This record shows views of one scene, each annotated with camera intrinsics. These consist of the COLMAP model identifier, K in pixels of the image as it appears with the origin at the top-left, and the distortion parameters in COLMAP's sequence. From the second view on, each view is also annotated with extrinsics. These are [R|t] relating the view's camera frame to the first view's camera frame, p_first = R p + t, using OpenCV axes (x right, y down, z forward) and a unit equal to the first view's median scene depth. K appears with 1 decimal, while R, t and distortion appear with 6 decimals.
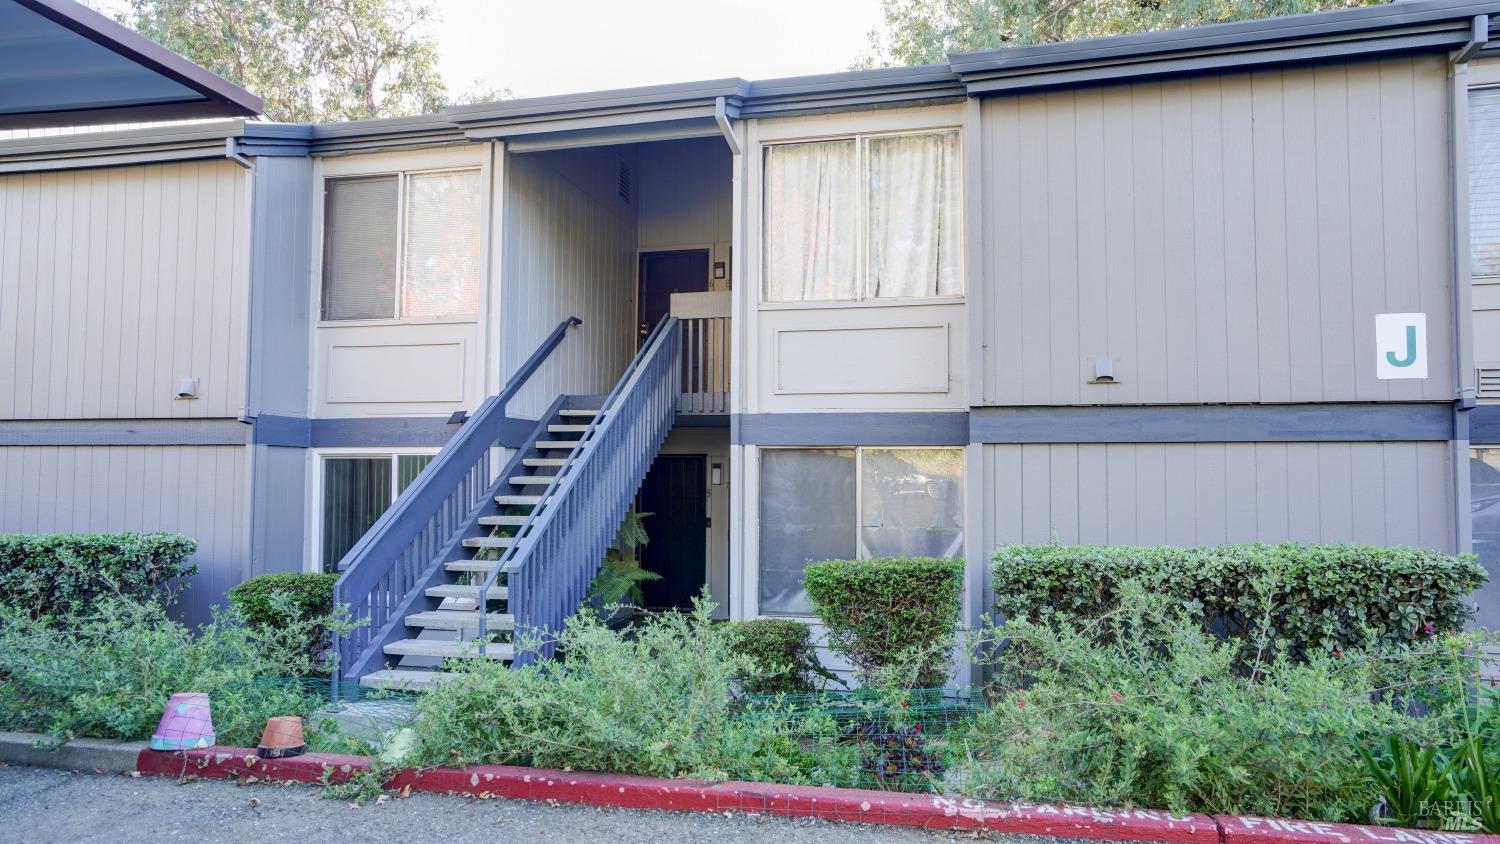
lens RADIAL K [[982.2, 0, 746.6], [0, 982.2, 426.3], [0, 0, 1]] dist [-0.003157, 0.000311]
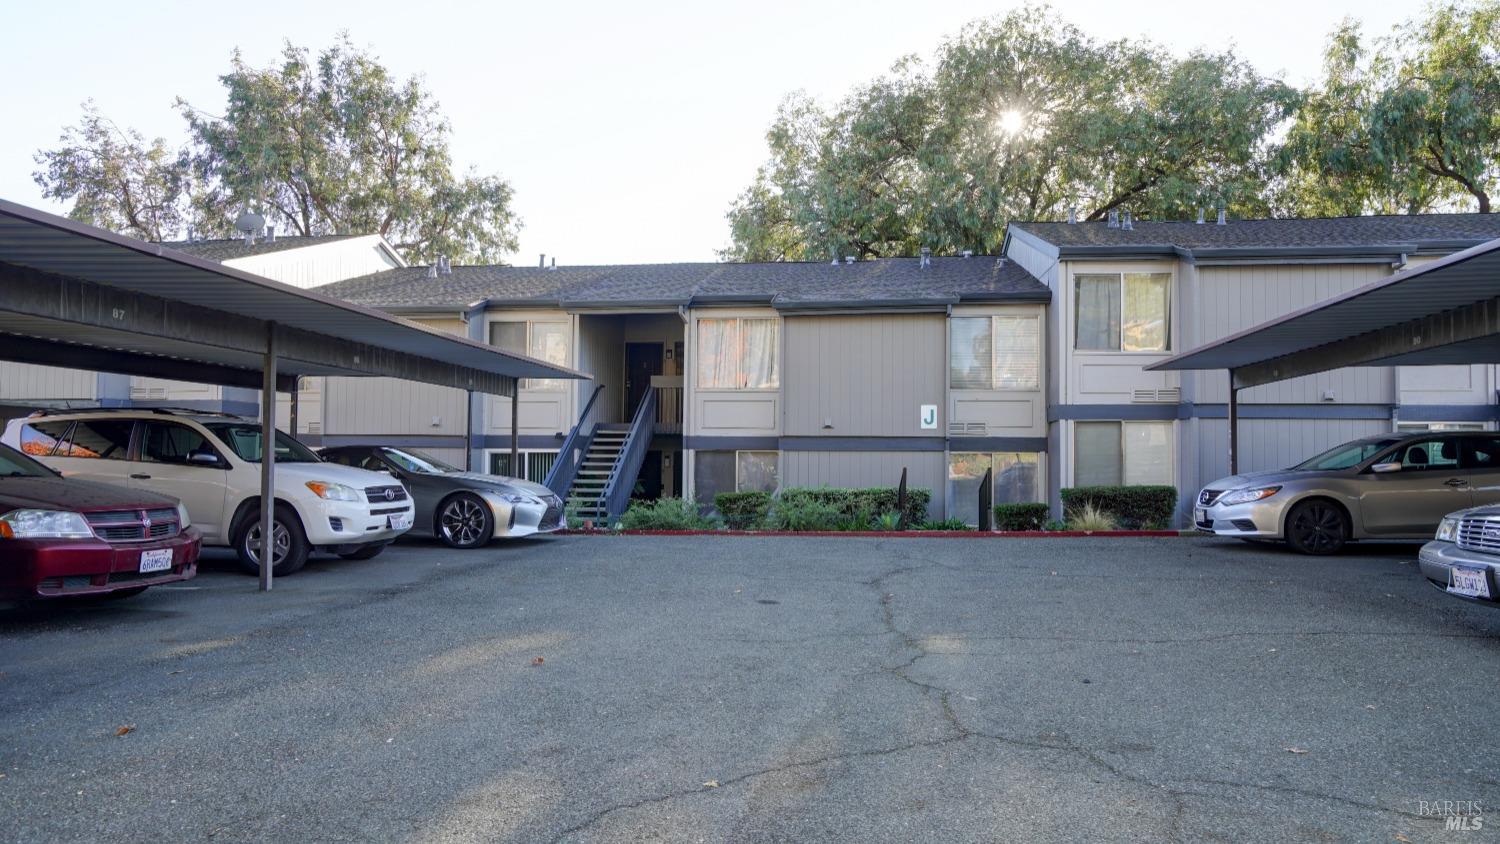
lens RADIAL K [[982.2, 0, 749.6], [0, 982.2, 422.3], [0, 0, 1]] dist [-0.003157, 0.000311]
pose [[0.994874, 0.008111, 0.100794, -0.093650], [-0.009074, 0.999917, 0.009101, -0.066877], [-0.100712, -0.009969, 0.994866, -1.326218]]
